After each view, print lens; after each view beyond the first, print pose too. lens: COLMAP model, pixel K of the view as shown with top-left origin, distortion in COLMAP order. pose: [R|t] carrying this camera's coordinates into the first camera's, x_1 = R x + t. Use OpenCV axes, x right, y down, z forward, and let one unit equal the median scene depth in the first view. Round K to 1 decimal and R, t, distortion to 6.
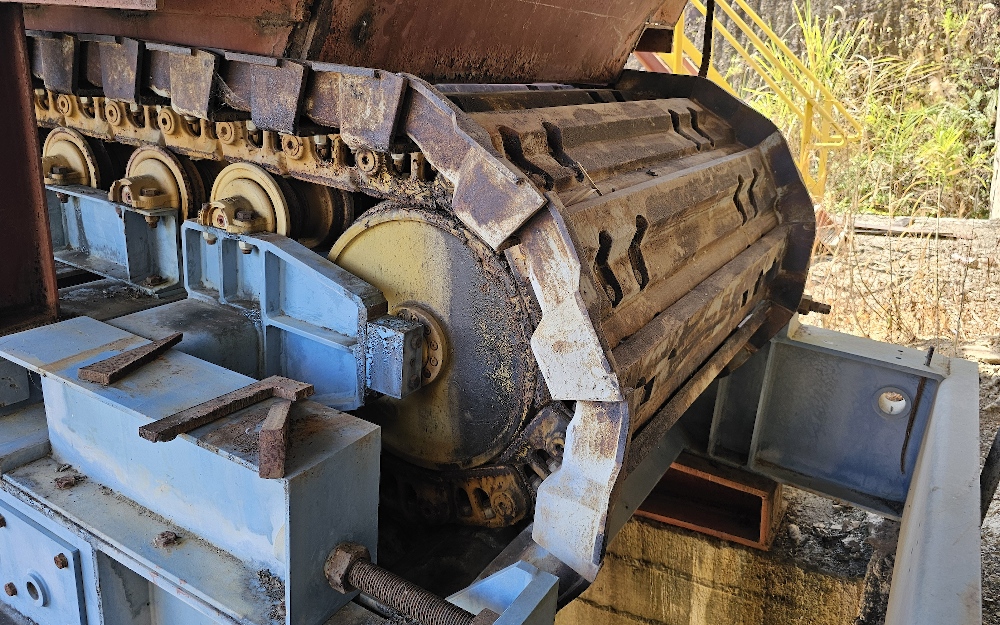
lens RADIAL K [[752.6, 0, 490.4], [0, 752.6, 299.9], [0, 0, 1]] dist [0.042800, -0.027828]
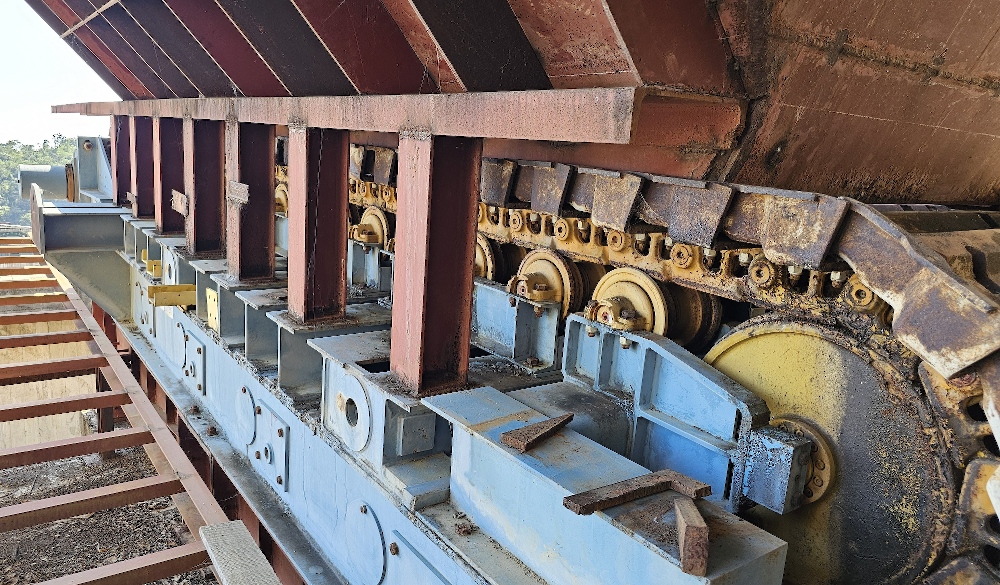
lens RADIAL K [[697.9, 0, 466.1], [0, 697.9, 276.5], [0, 0, 1]] dist [0.035076, -0.025956]
pose [[0.917946, 0.066509, -0.391092, -0.155819], [-0.128574, 0.982510, -0.134696, 0.003521], [0.375293, 0.173927, 0.910442, -0.041887]]
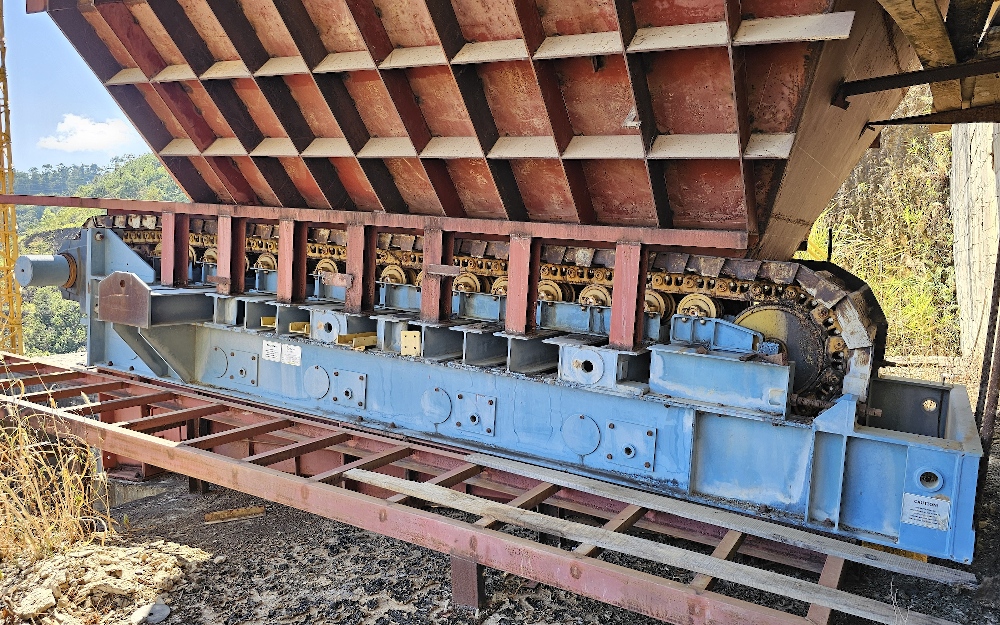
lens RADIAL K [[752.6, 0, 505.4], [0, 752.6, 313.7], [0, 0, 1]] dist [0.042800, -0.027828]
pose [[0.999184, -0.012865, 0.038283, -1.269293], [0.020672, 0.977241, -0.211120, 0.521734], [-0.034696, 0.211740, 0.976710, -1.888795]]
